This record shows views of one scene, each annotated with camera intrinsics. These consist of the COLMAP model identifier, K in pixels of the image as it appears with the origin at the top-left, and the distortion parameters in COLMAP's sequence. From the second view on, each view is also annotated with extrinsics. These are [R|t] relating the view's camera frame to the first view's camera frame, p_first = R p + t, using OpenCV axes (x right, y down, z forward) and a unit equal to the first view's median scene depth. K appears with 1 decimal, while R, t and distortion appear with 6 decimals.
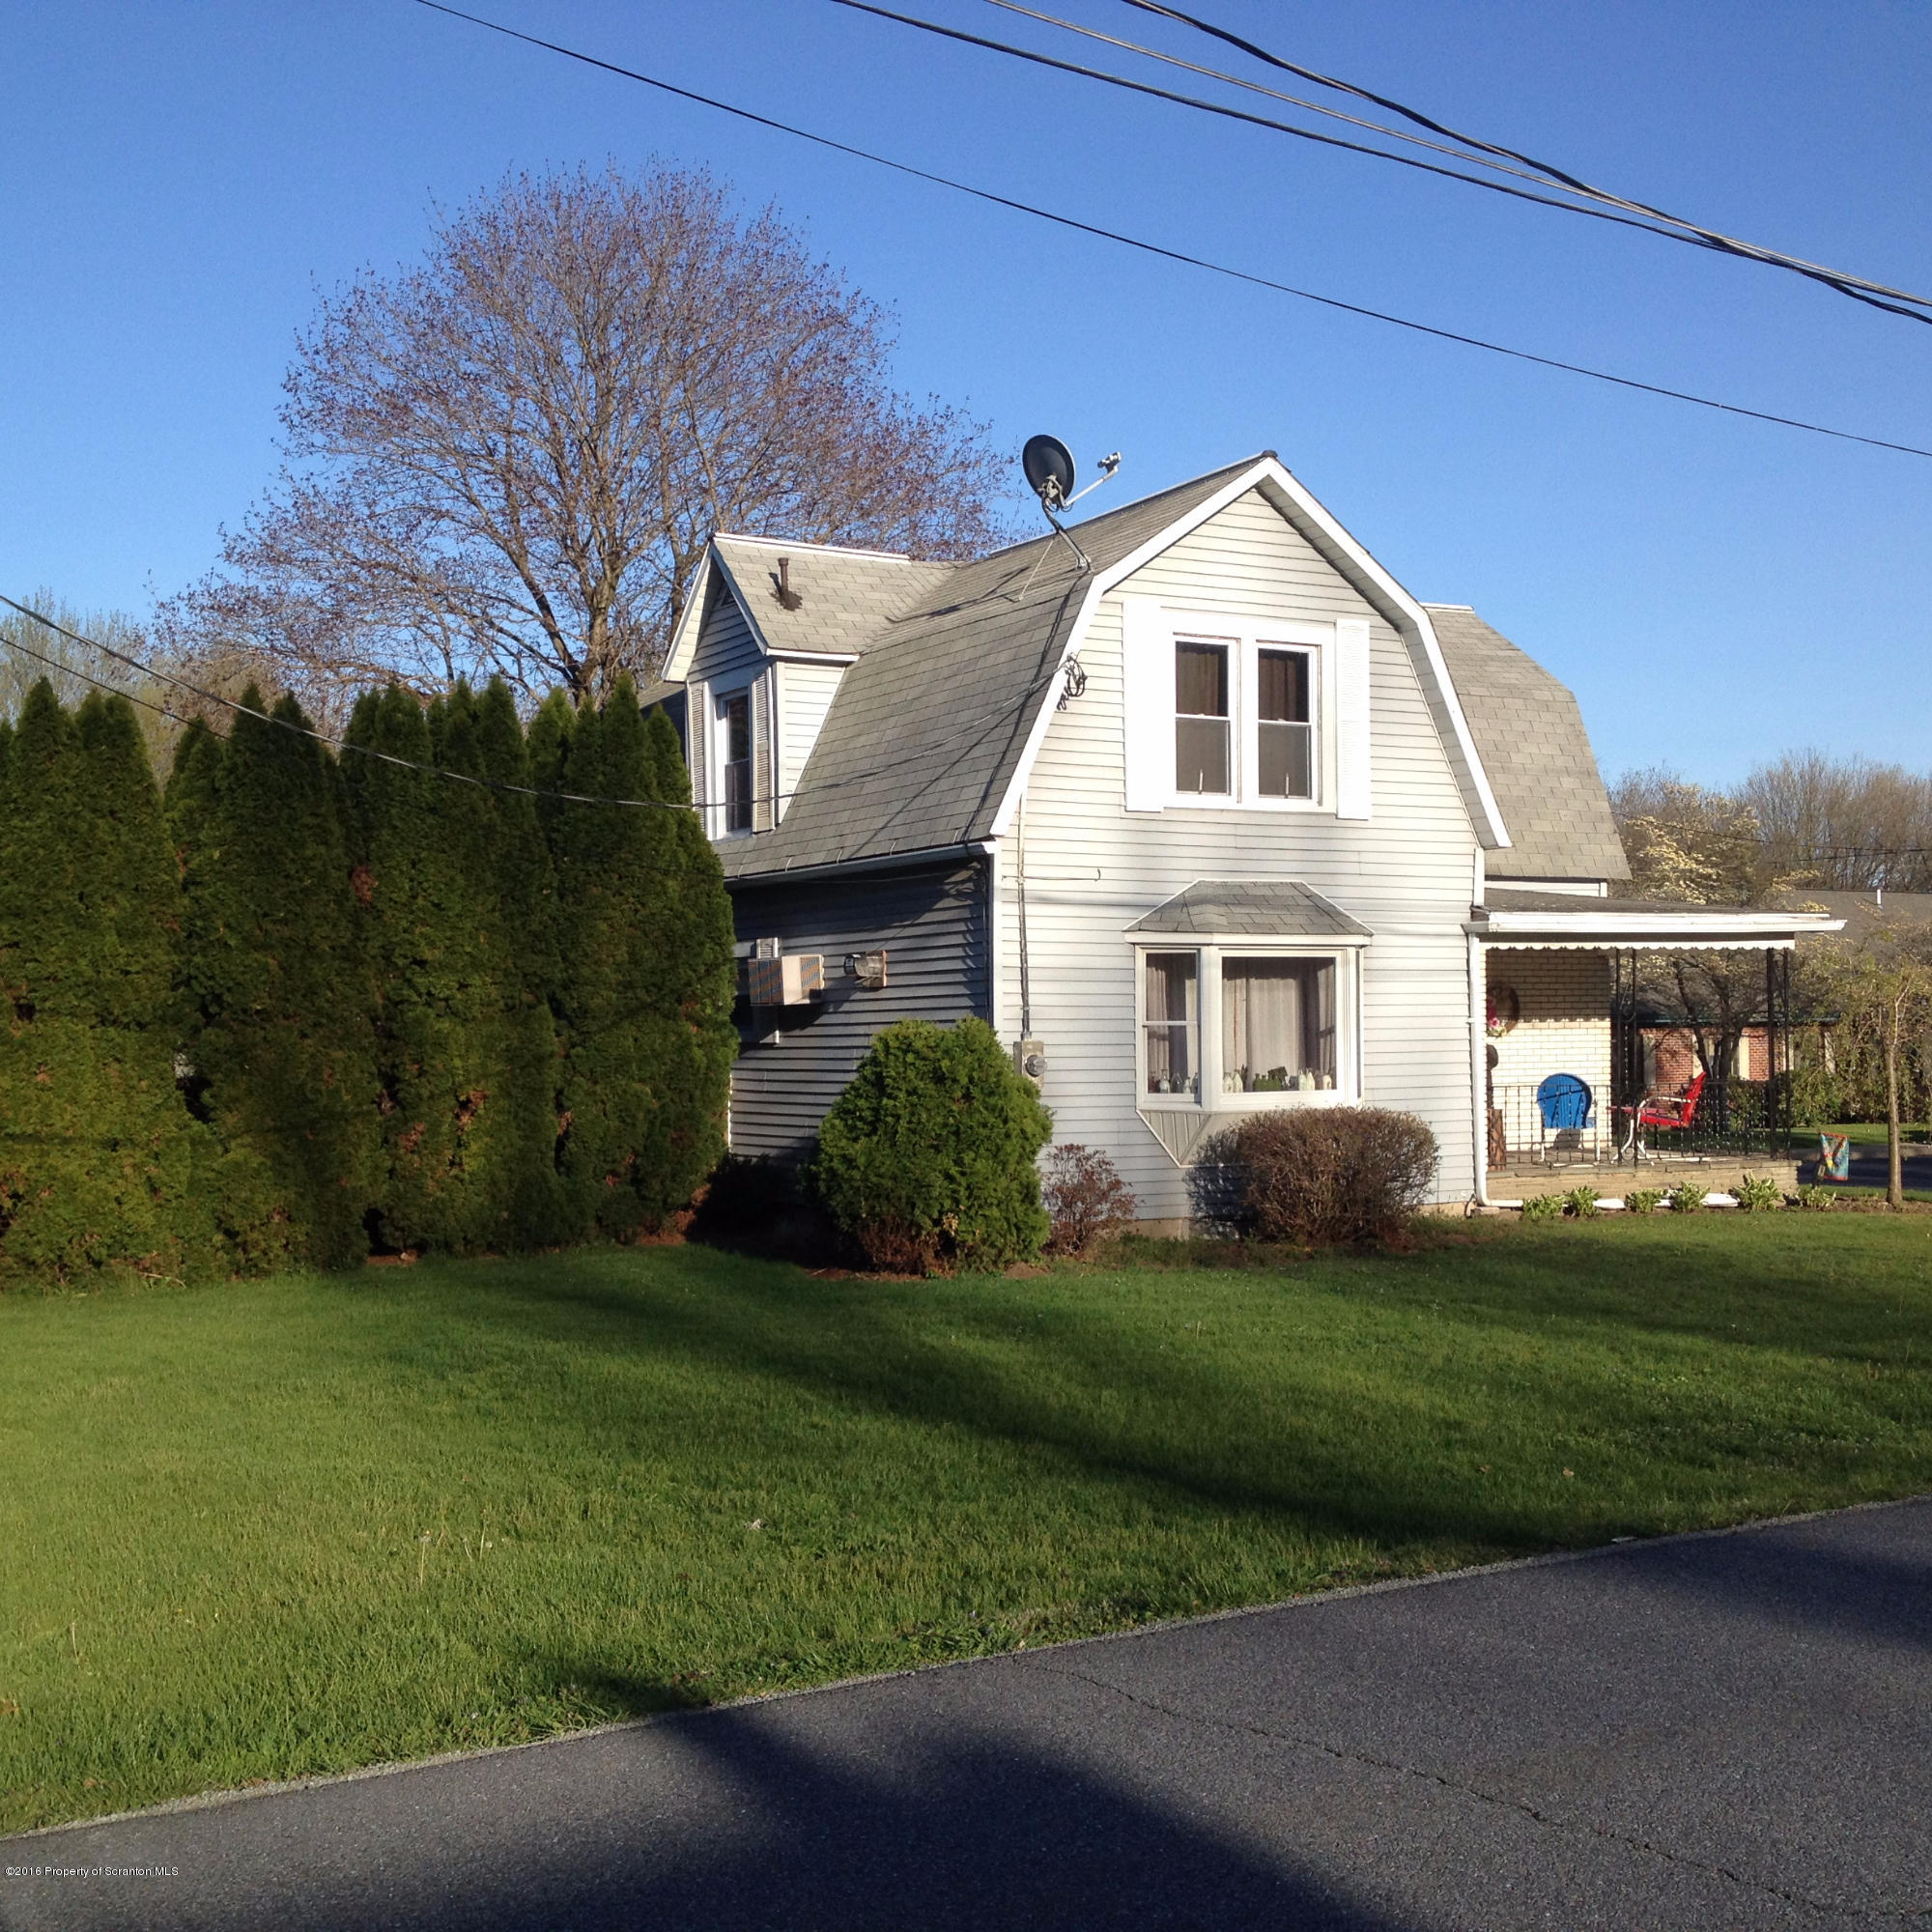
lens RADIAL K [[2368.9, 0, 966.0], [0, 2368.9, 966.0], [0, 0, 1]] dist [0.156167, -0.002321]
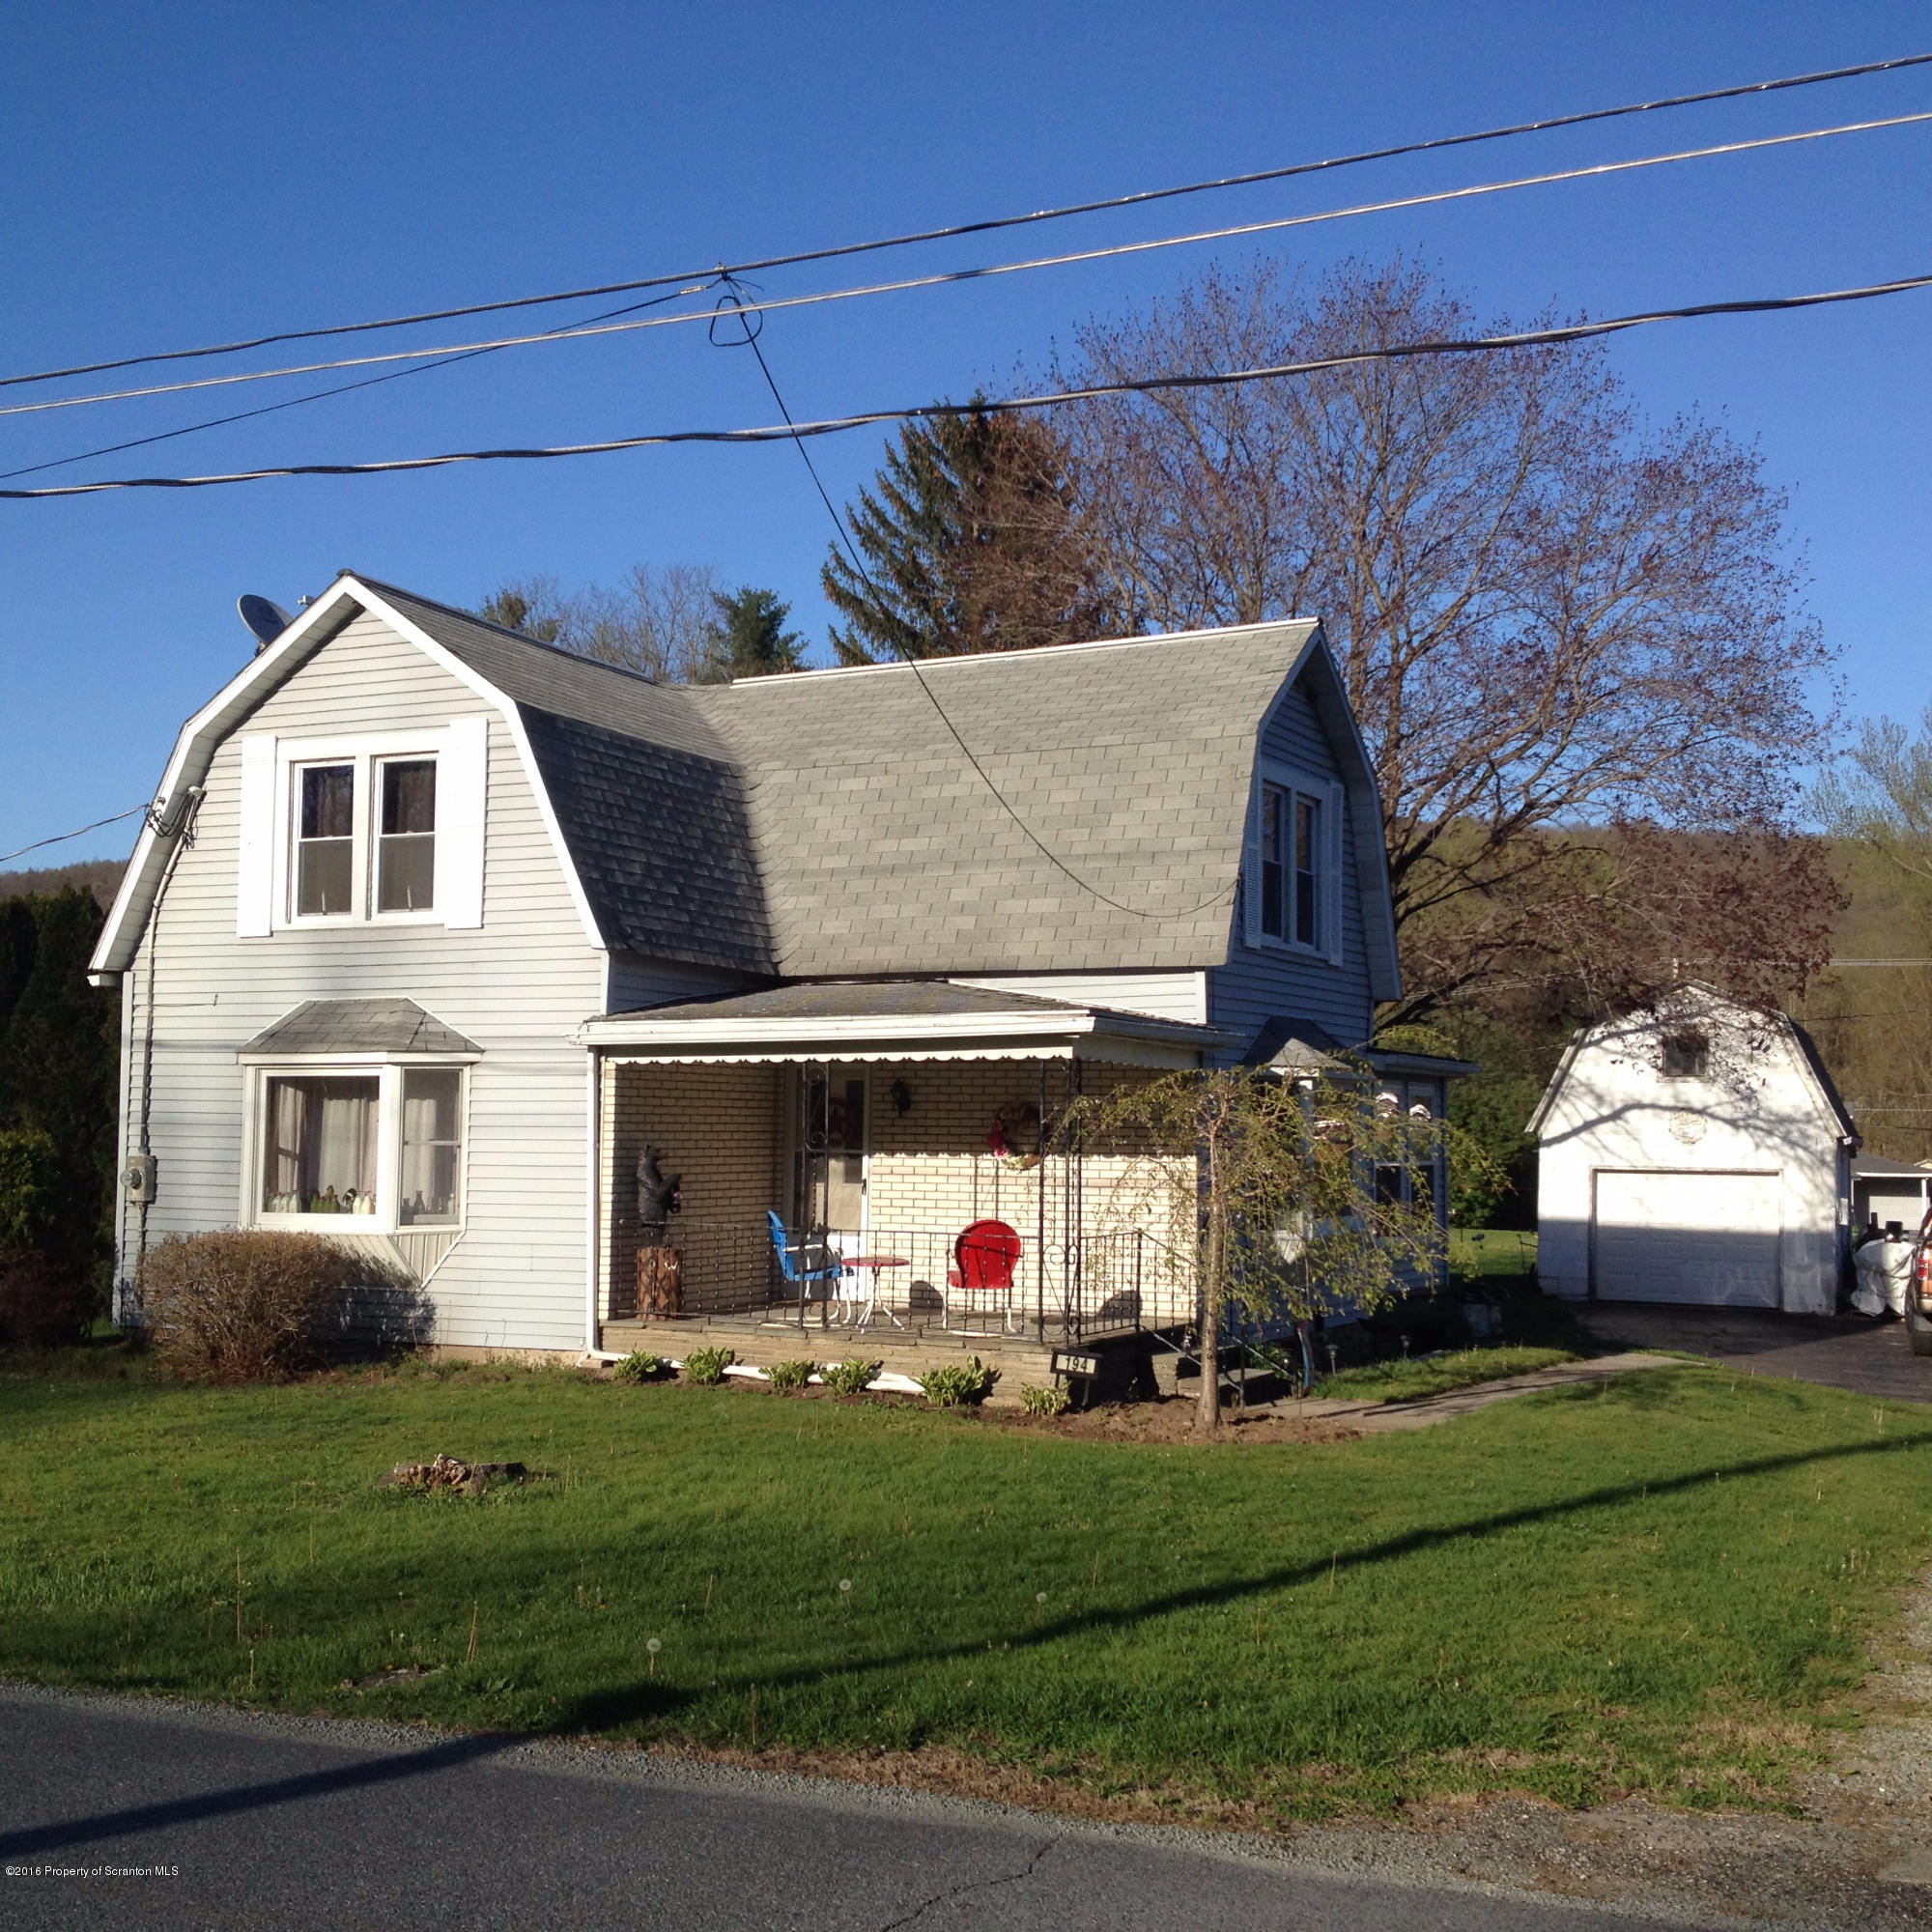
lens RADIAL K [[2368.9, 0, 966.0], [0, 2368.9, 966.0], [0, 0, 1]] dist [0.156167, -0.002321]
pose [[0.537243, -0.045389, -0.842205, 1.090991], [0.004488, 0.998691, -0.050960, 0.002344], [0.843416, 0.023598, 0.536743, 0.676827]]
